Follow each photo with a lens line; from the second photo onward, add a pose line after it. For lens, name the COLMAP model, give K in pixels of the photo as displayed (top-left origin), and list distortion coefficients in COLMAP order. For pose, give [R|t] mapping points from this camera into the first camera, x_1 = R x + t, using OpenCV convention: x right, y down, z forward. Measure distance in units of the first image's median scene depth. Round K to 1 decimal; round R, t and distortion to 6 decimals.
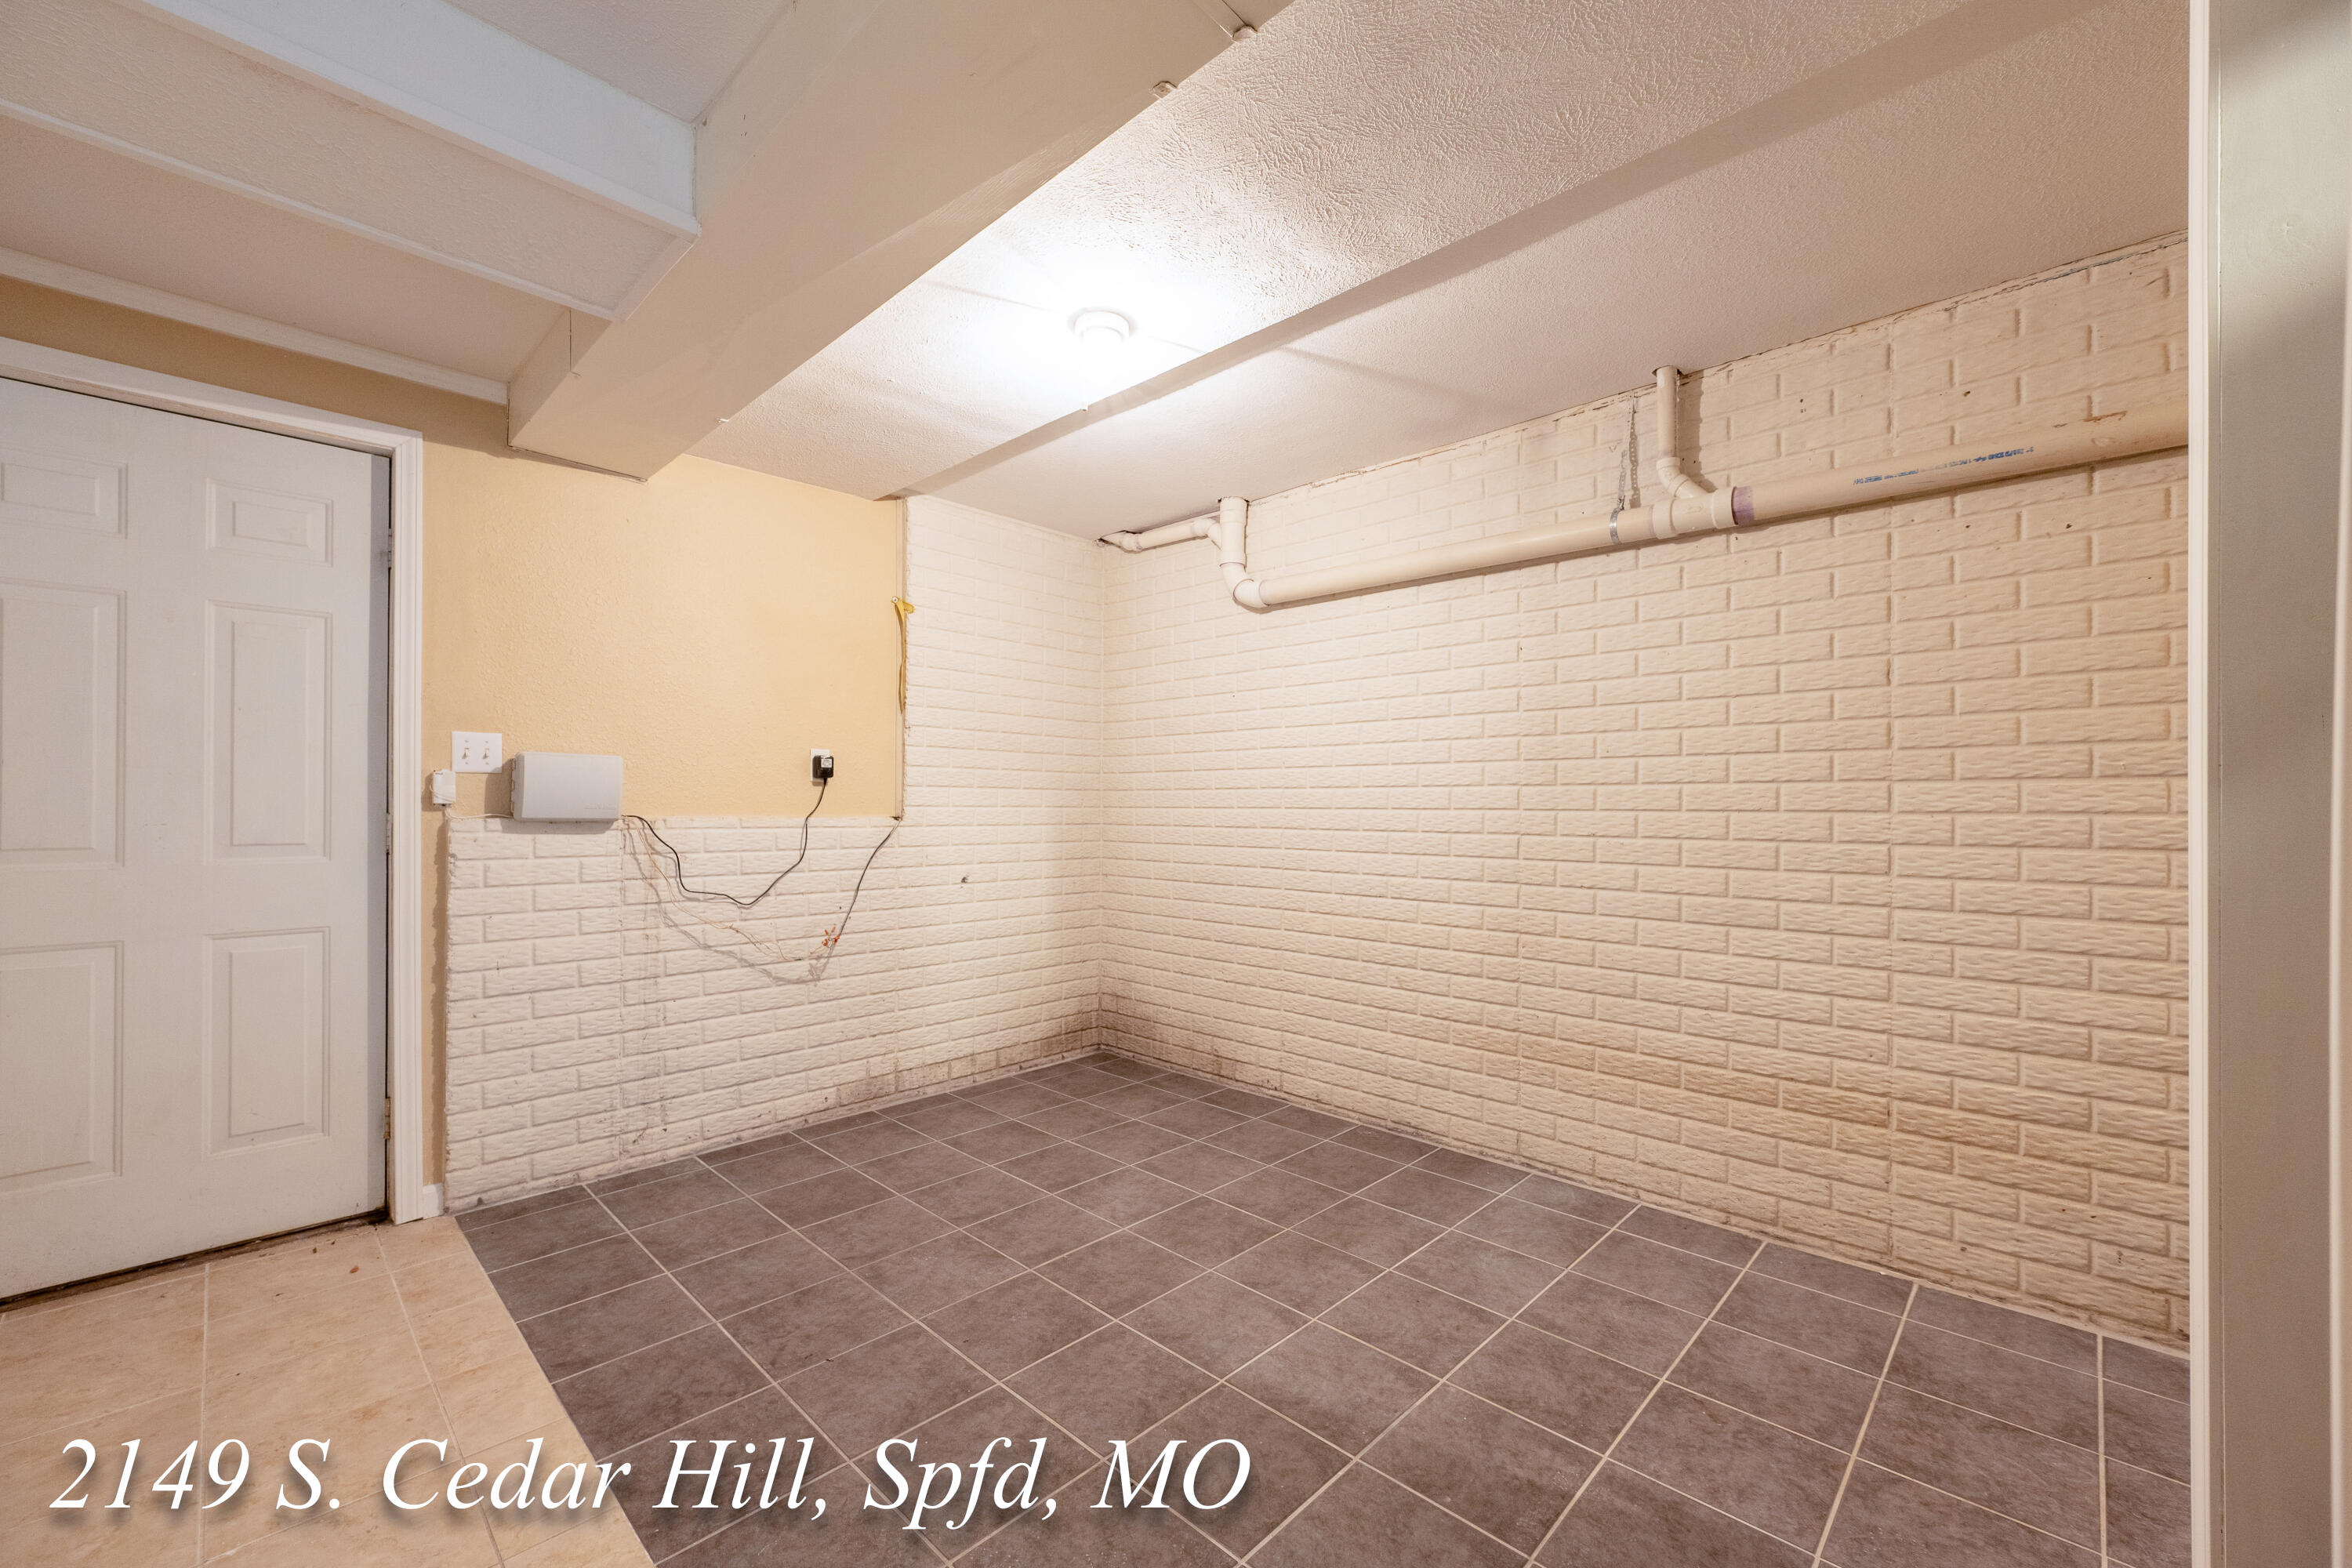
lens RADIAL K [[931.2, 0, 1179.8], [0, 931.2, 798.1], [0, 0, 1]] dist [0.000464, -0.000058]
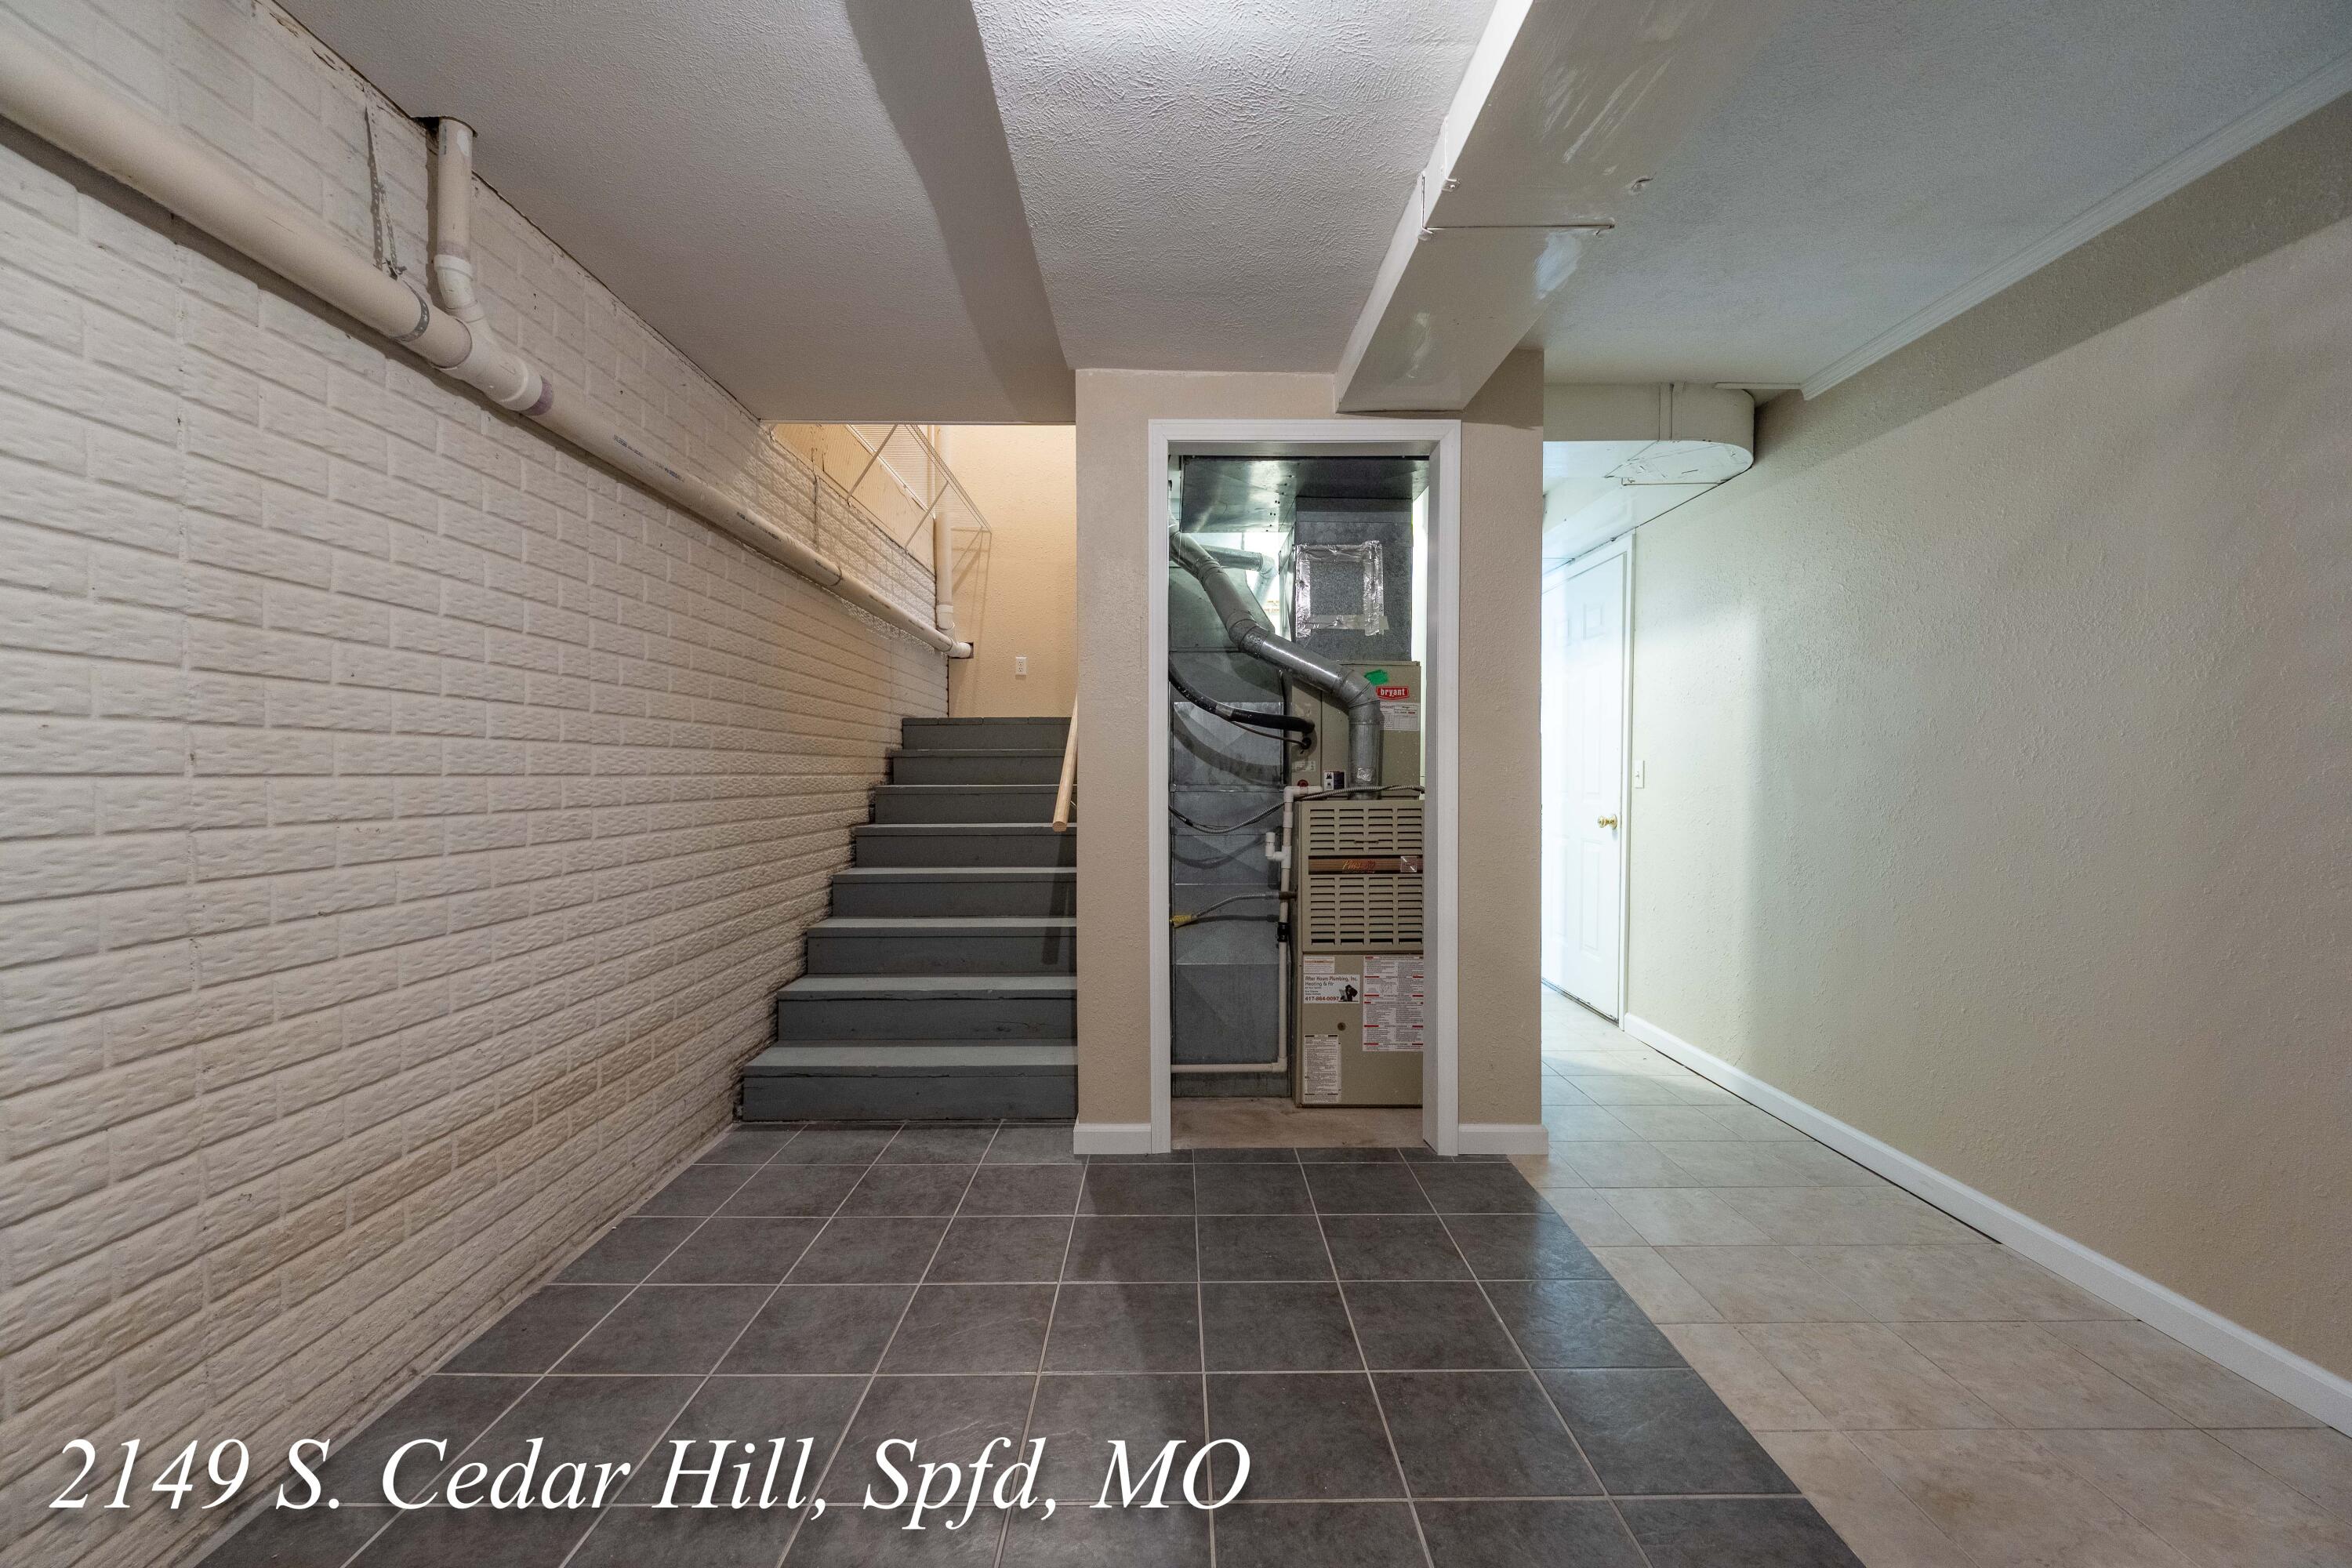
lens RADIAL K [[931.2, 0, 1179.8], [0, 931.2, 798.1], [0, 0, 1]] dist [0.000464, -0.000058]
pose [[-0.695985, -0.024015, 0.717655, -0.262236], [-0.006487, 0.999610, 0.027158, 0.006607], [-0.718027, 0.014246, -0.695869, 0.840370]]
